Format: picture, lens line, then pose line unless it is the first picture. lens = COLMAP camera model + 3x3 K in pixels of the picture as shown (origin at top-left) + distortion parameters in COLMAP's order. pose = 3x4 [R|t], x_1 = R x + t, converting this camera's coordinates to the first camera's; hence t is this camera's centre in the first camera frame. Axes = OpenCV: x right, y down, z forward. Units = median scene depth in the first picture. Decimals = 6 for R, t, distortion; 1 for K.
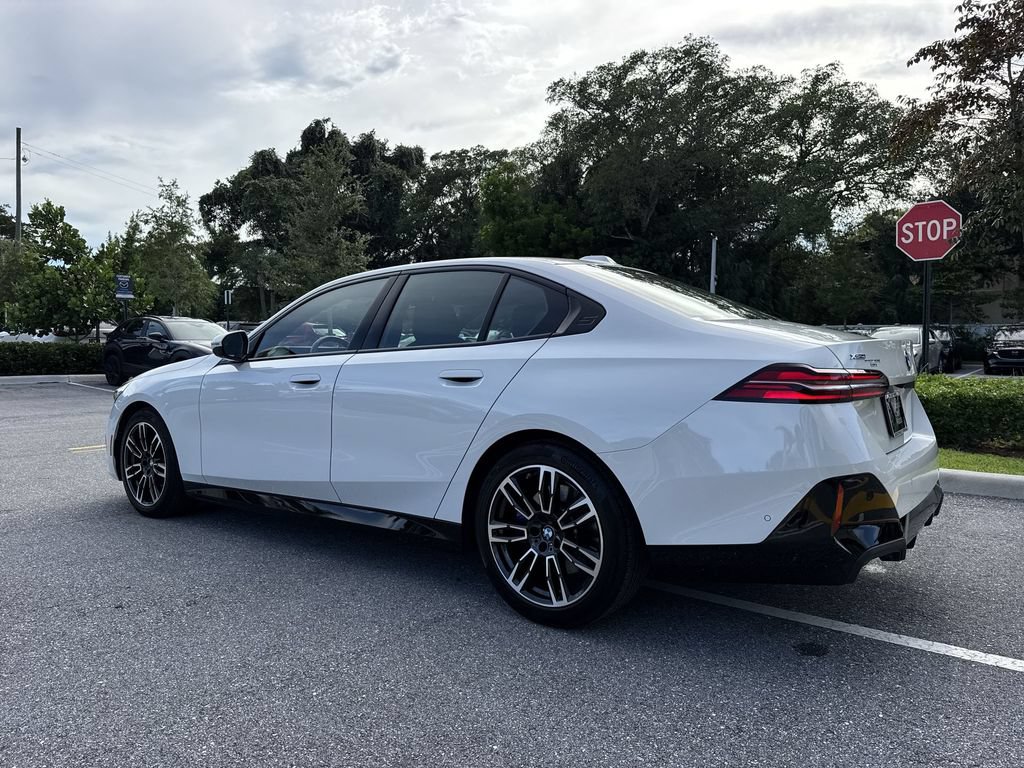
lens RADIAL K [[719.7, 0, 509.2], [0, 719.7, 395.7], [0, 0, 1]] dist [0.057590, -0.073091]
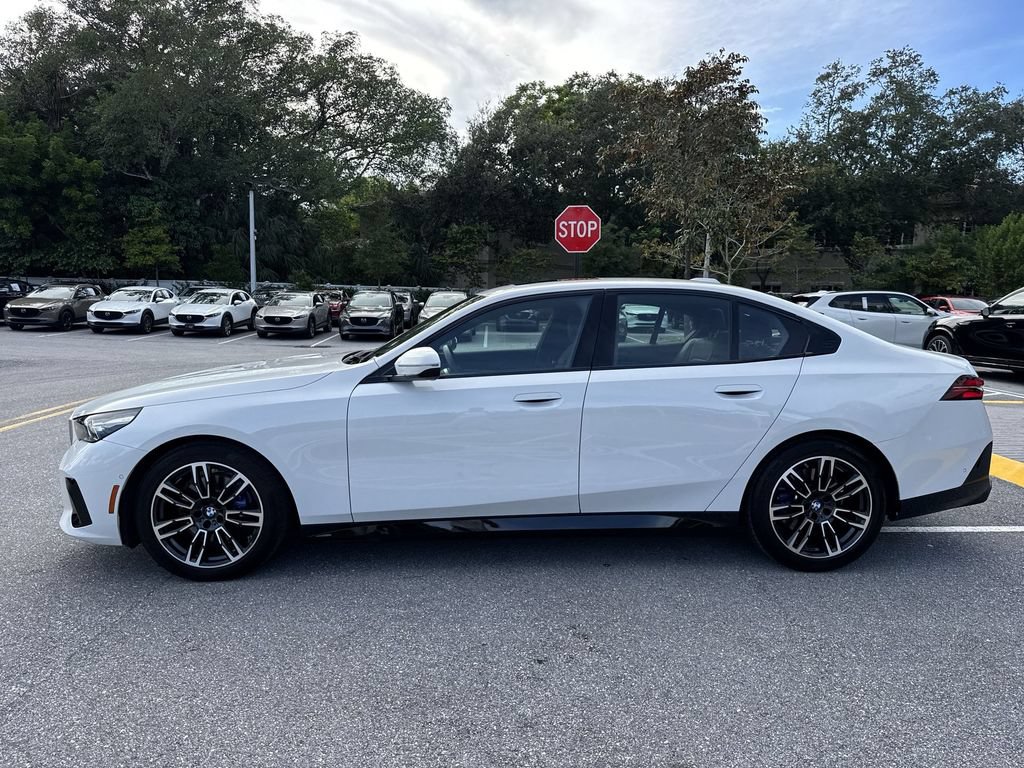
lens RADIAL K [[718.7, 0, 509.7], [0, 718.7, 405.7], [0, 0, 1]] dist [0.055578, -0.072725]
pose [[0.758145, -0.083292, 0.646745, -0.772432], [0.030142, 0.995225, 0.092837, -0.084962], [-0.651389, -0.050890, 0.757035, 0.228283]]
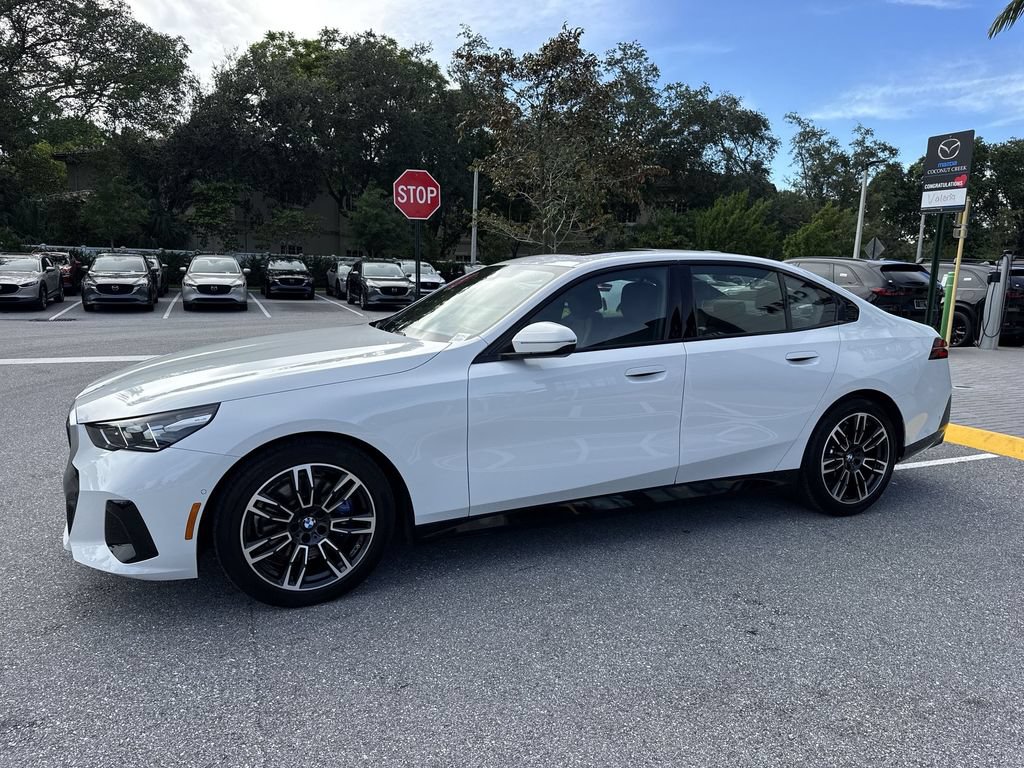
lens RADIAL K [[719.3, 0, 515.2], [0, 719.3, 395.6], [0, 0, 1]] dist [0.084713, -0.145553]
pose [[0.474046, -0.134613, 0.870149, -0.992174], [0.035204, 0.990352, 0.134030, -0.103269], [-0.879796, -0.032903, 0.474211, 0.564329]]
